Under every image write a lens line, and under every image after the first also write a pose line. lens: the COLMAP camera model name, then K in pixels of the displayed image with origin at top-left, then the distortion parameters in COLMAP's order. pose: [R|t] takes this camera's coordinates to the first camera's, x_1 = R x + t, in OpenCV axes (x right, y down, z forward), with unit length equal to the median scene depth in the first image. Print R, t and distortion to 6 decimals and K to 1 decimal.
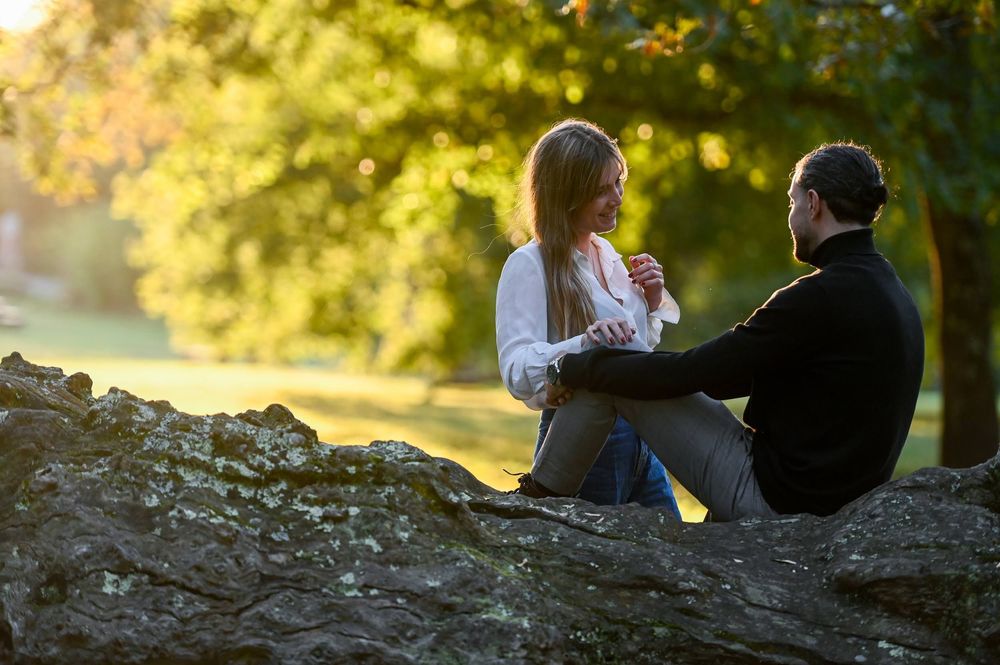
lens RADIAL K [[4231.8, 0, 503.9], [0, 4231.8, 342.1], [0, 0, 1]] dist [0.862075, 0.000000]
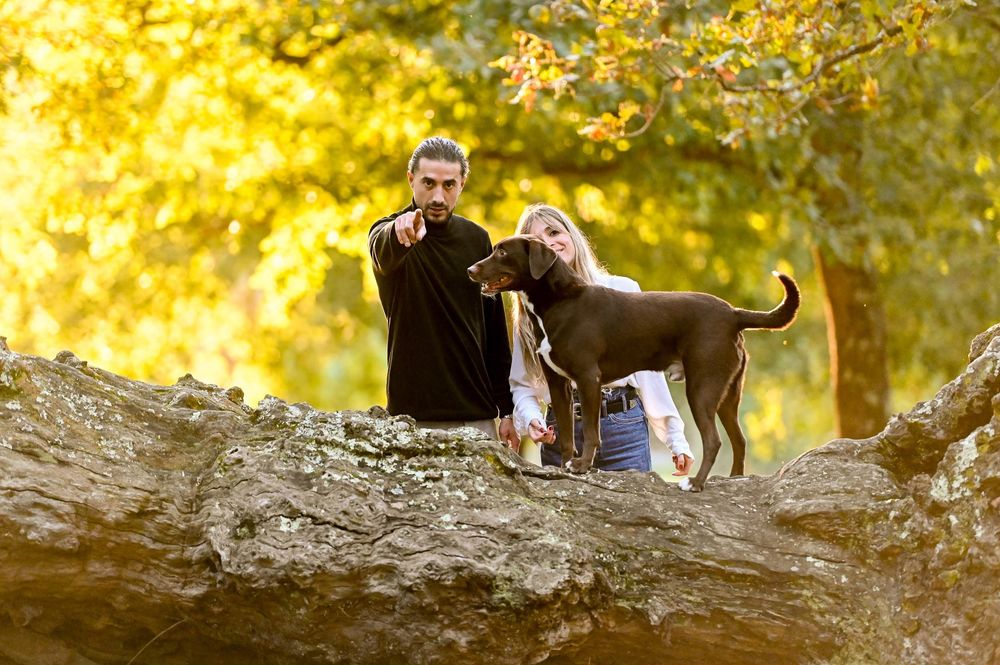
lens RADIAL K [[5748.7, 0, 500.5], [0, 5748.7, 327.7], [0, 0, 1]] dist [2.349742, 0.000000]
pose [[0.998750, -0.018593, 0.046396, -0.106364], [0.019598, 0.999581, -0.021316, 0.031889], [-0.045980, 0.022198, 0.998696, -0.966928]]
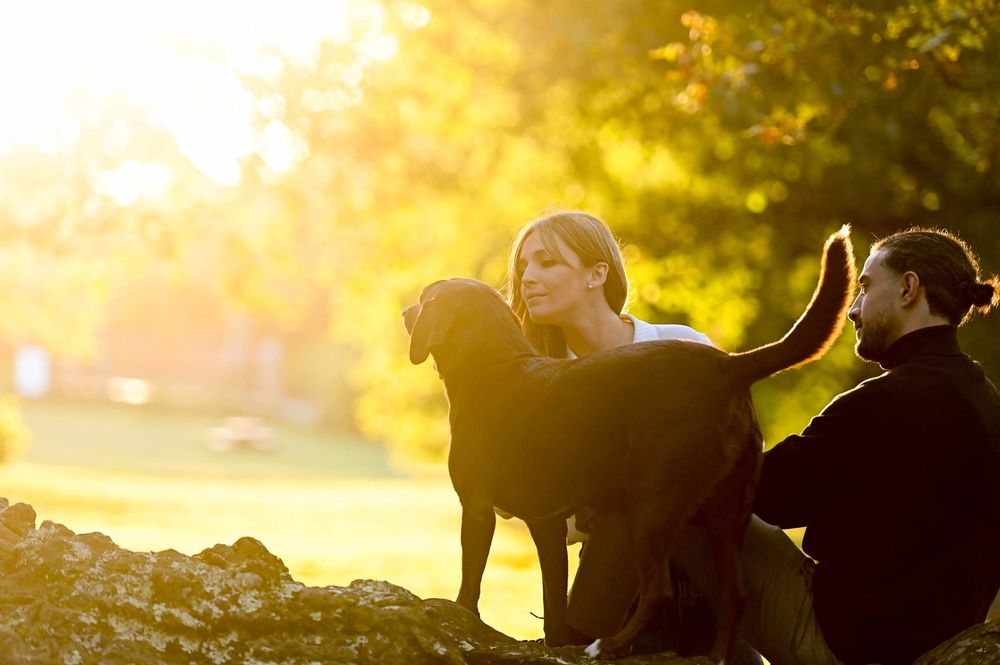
lens RADIAL K [[4067.6, 0, 495.1], [0, 4067.6, 329.4], [0, 0, 1]] dist [0.895035, 0.000000]
pose [[0.997843, -0.013148, -0.064320, 0.051553], [0.011100, 0.999423, -0.032103, -0.000090], [0.064705, 0.031320, 0.997413, 0.197591]]
